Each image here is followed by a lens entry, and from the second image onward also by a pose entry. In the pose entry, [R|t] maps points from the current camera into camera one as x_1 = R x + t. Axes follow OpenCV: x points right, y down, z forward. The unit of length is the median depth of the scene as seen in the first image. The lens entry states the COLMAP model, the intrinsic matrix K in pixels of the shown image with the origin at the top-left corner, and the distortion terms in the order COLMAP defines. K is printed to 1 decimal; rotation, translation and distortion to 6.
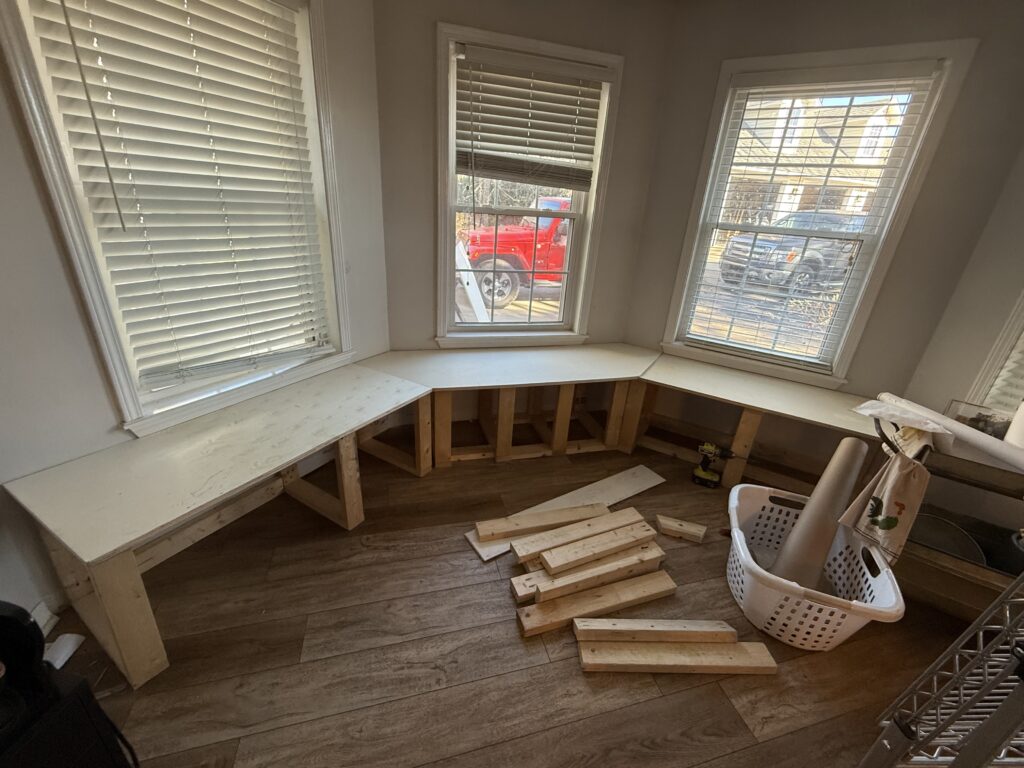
lens RADIAL K [[425.1, 0, 512.0], [0, 425.1, 384.0], [0, 0, 1]] dist [-0.000812, 0.000098]
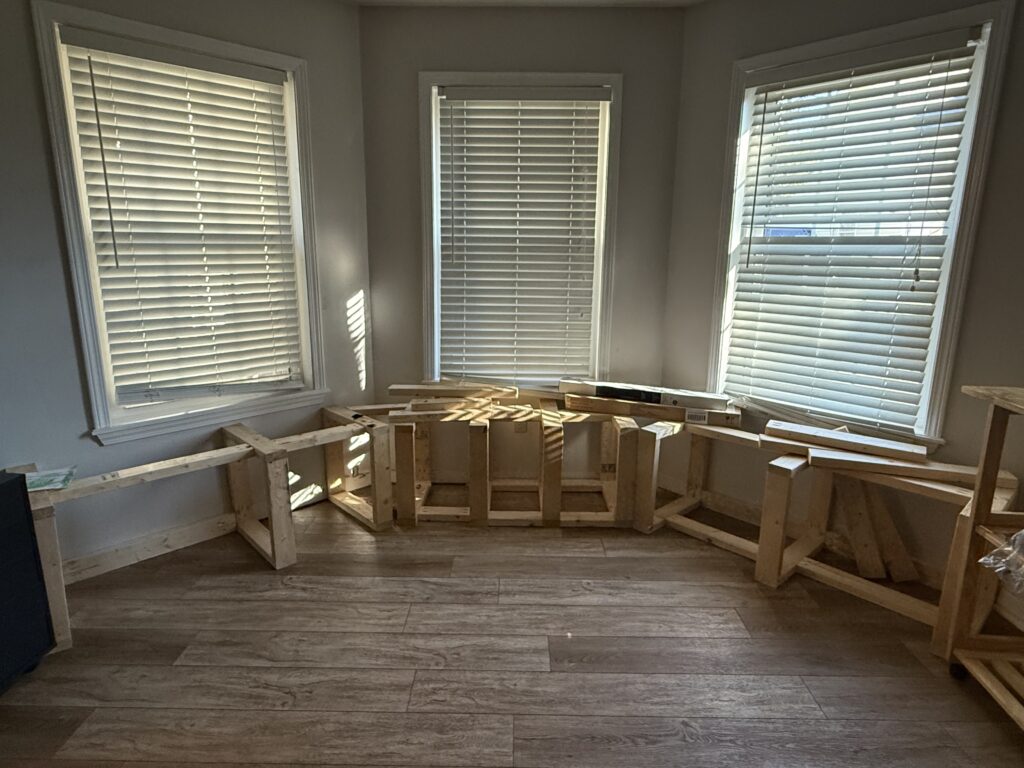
lens RADIAL K [[598.5, 0, 510.8], [0, 598.5, 379.1], [0, 0, 1]] dist [-0.000970, 0.001193]
pose [[0.958946, 0.005456, -0.283535, 0.493874], [-0.059654, 0.981325, -0.182873, 0.148436], [0.277242, 0.192279, 0.941364, -0.180865]]
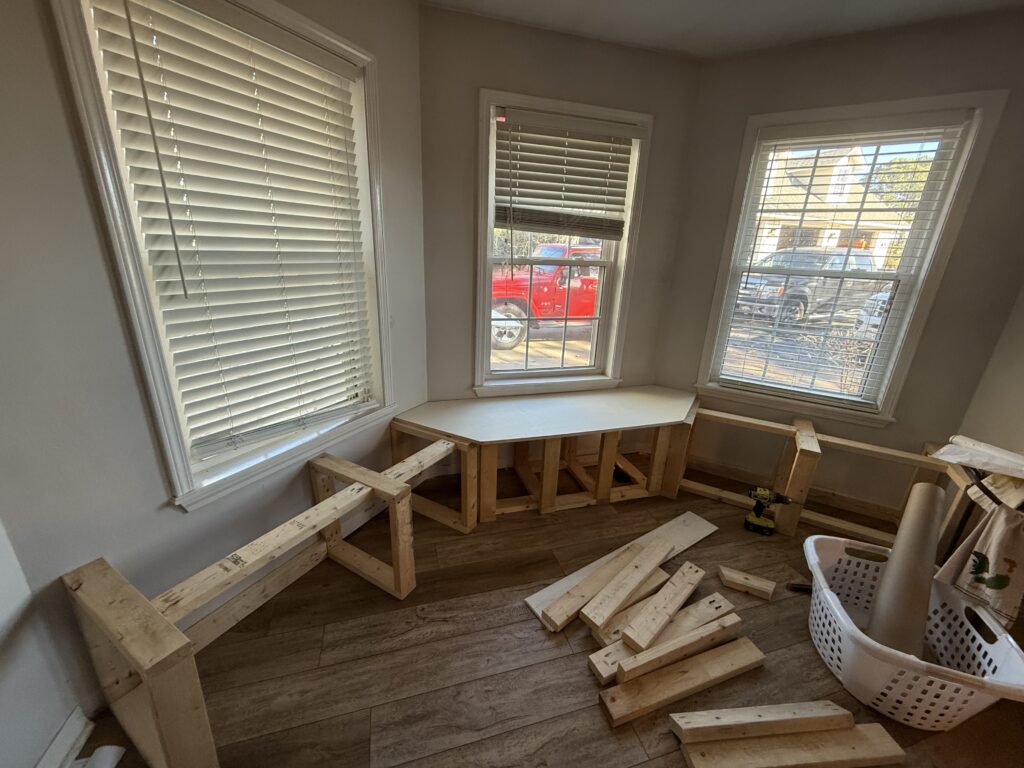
lens RADIAL K [[407.4, 0, 508.2], [0, 407.4, 383.5], [0, 0, 1]] dist [-0.001272, 0.000161]
pose [[0.999547, -0.029786, 0.004285, -0.142499], [0.030036, 0.996215, -0.081570, -0.051505], [-0.001839, 0.081662, 0.996658, 0.069354]]
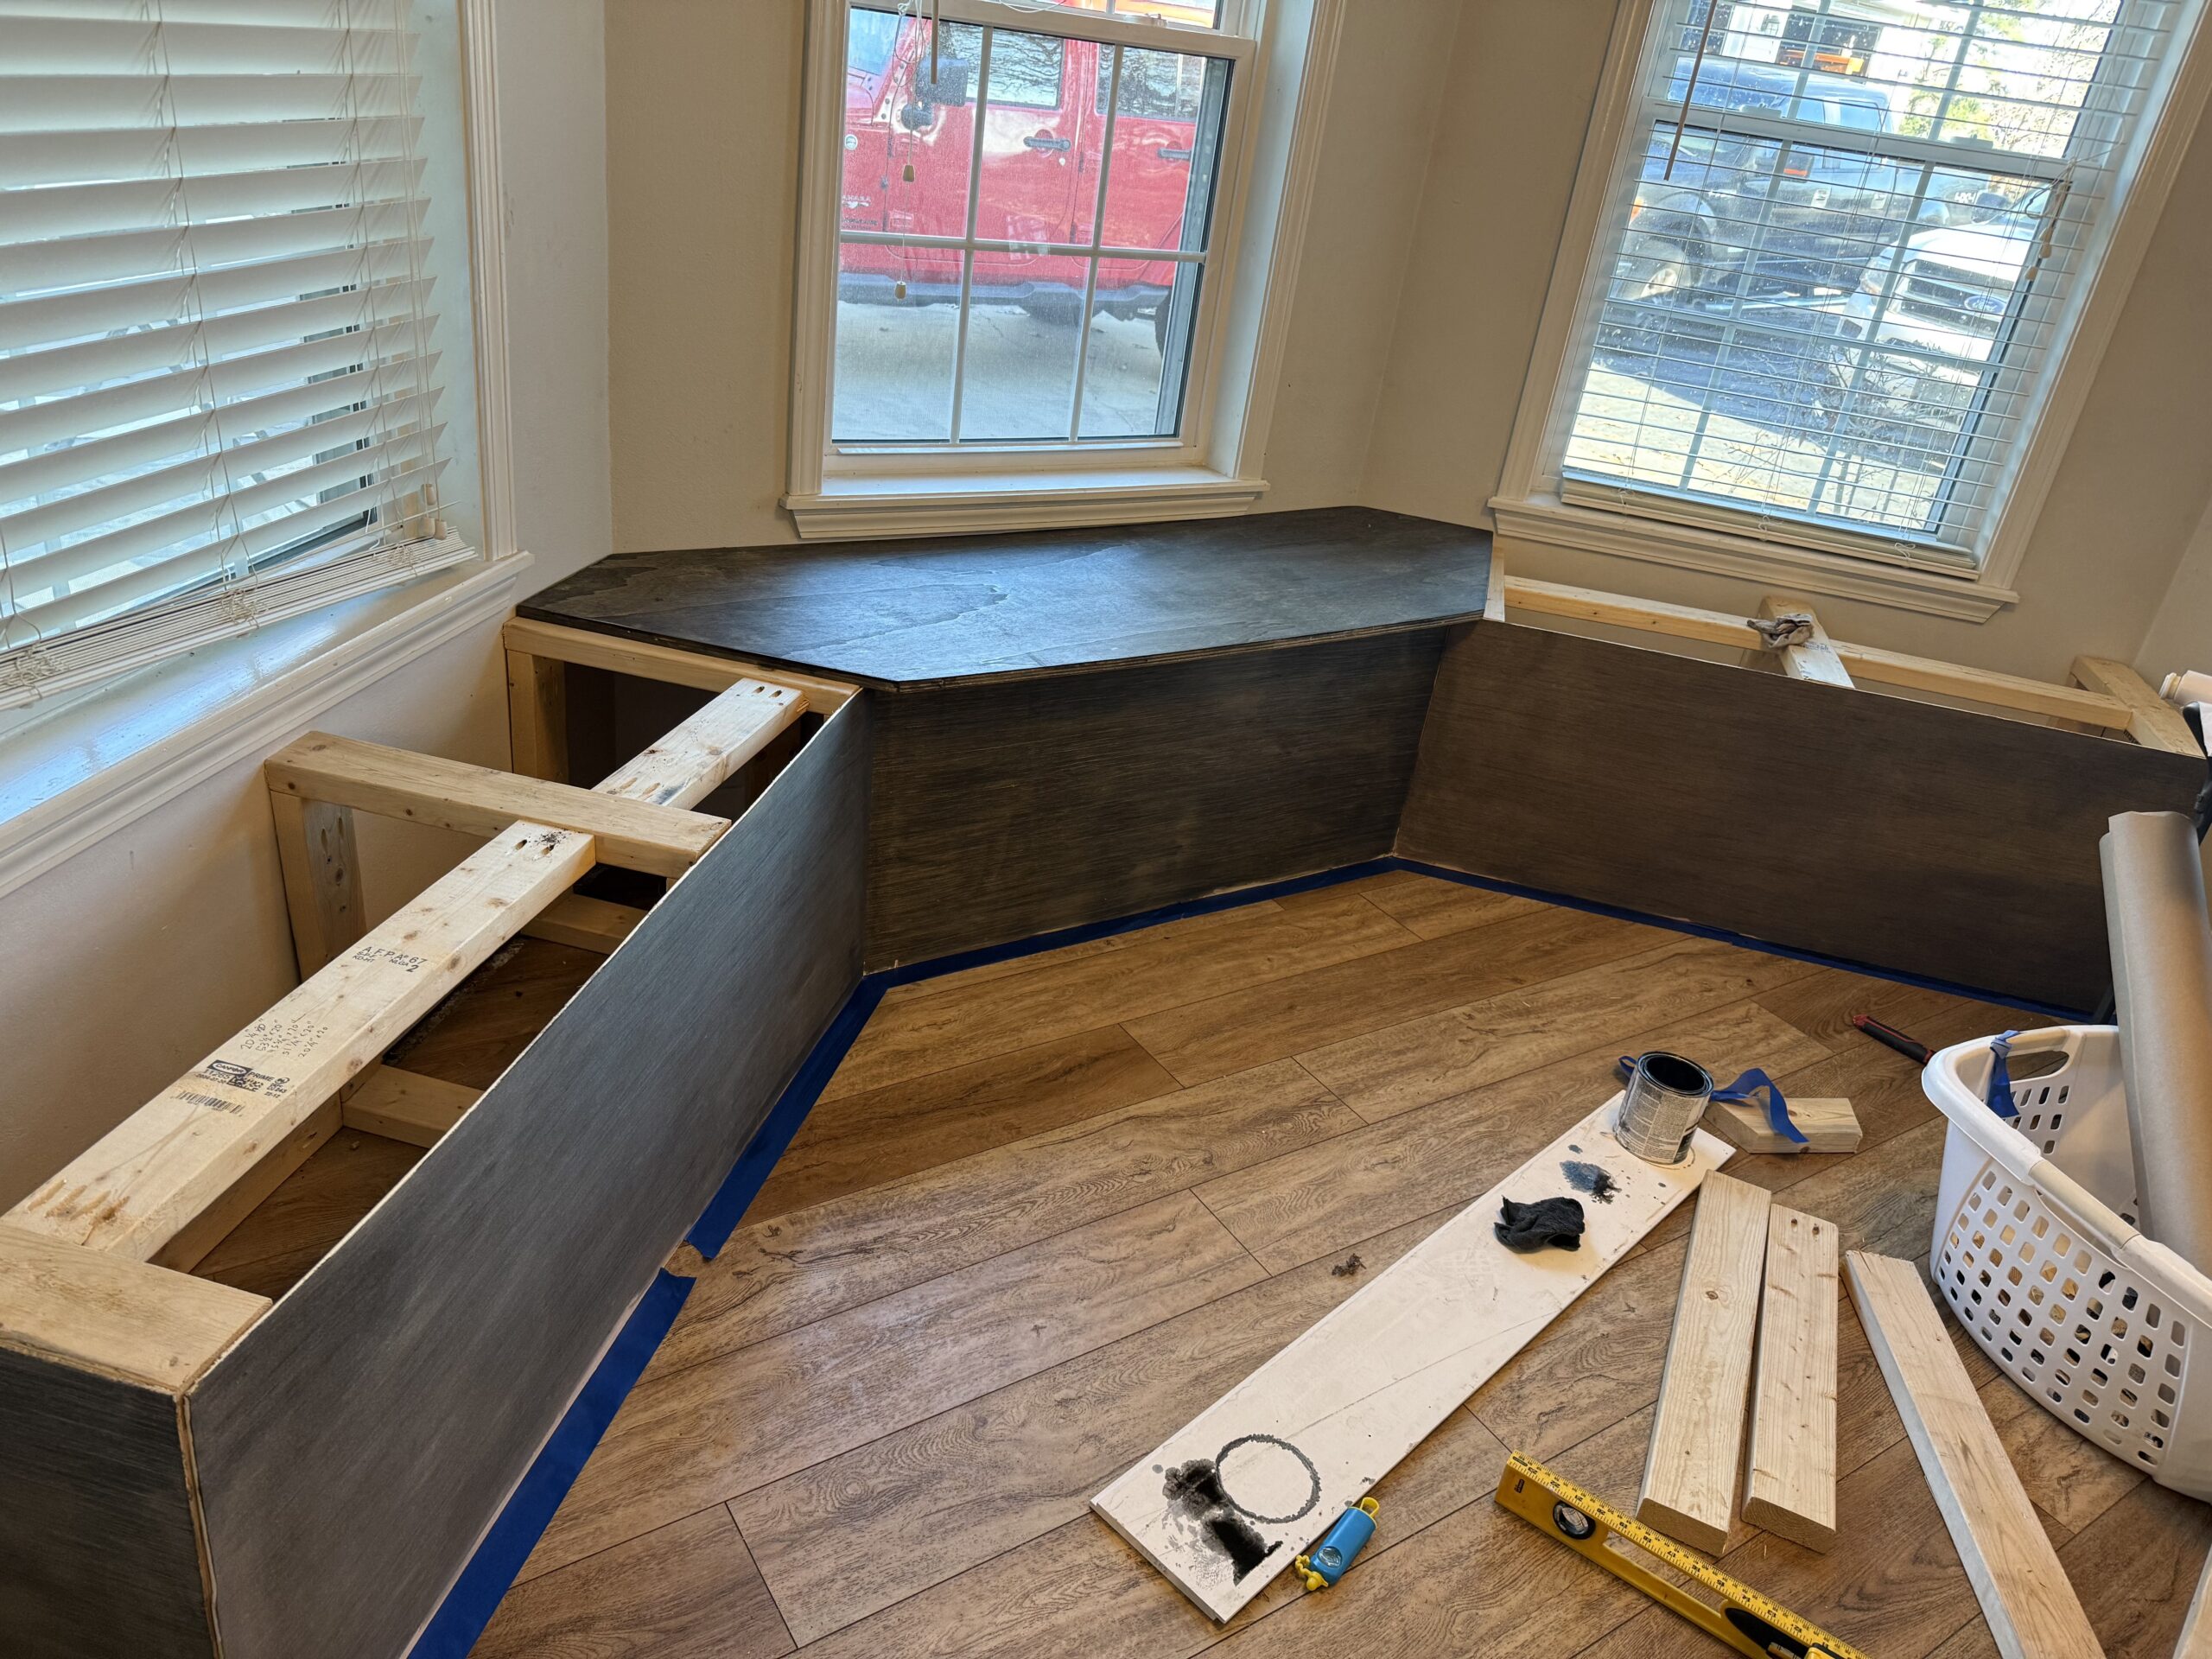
lens RADIAL K [[1557.2, 0, 1107.2], [0, 1557.2, 816.4], [0, 0, 1]] dist [0.067695, -0.073828]
pose [[0.949608, -0.083371, 0.302150, -0.424914], [0.055431, 0.993451, 0.099910, 0.003819], [-0.308501, -0.078127, 0.948010, -0.019588]]
